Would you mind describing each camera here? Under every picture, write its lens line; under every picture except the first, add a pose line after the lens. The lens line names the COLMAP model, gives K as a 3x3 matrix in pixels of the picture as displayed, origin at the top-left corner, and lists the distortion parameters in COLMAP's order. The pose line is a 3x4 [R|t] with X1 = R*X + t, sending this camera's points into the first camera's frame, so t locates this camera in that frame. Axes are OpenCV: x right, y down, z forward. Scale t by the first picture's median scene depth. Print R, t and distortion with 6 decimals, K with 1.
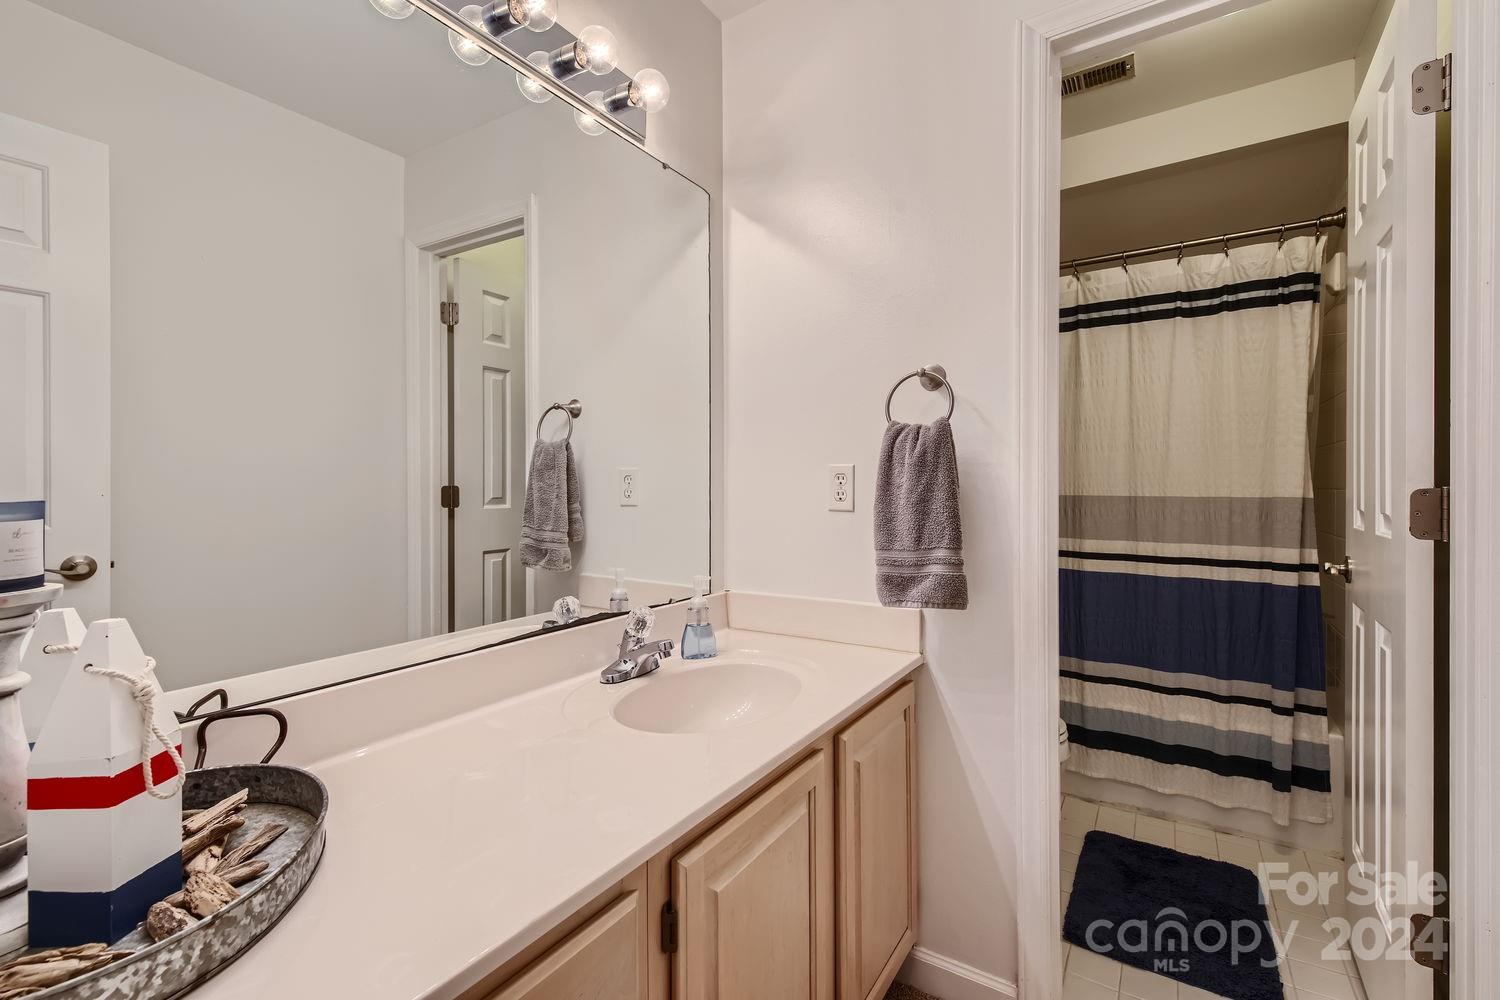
lens RADIAL K [[667.2, 0, 750.1], [0, 667.2, 486.6], [0, 0, 1]] dist [0.009588, -0.011893]
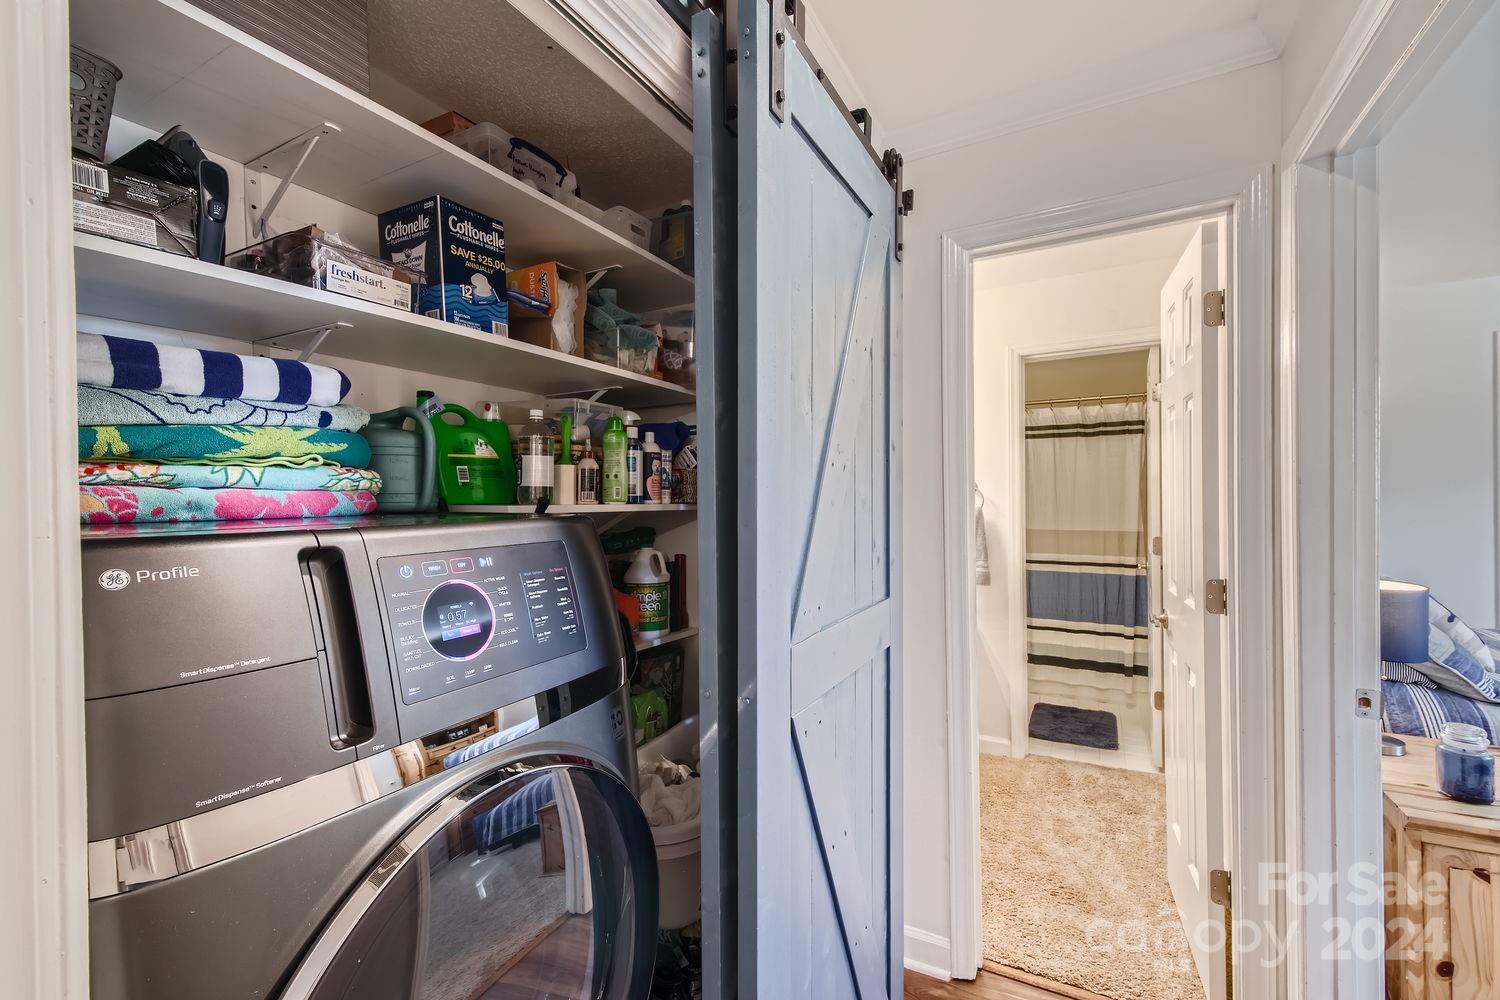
lens RADIAL K [[650.4, 0, 747.4], [0, 650.4, 496.3], [0, 0, 1]] dist [-0.001758, -0.000235]
pose [[0.997440, -0.008064, 0.071052, -0.467384], [0.008119, 0.999967, -0.000489, -0.095077], [-0.071046, 0.001064, 0.997472, -0.840884]]
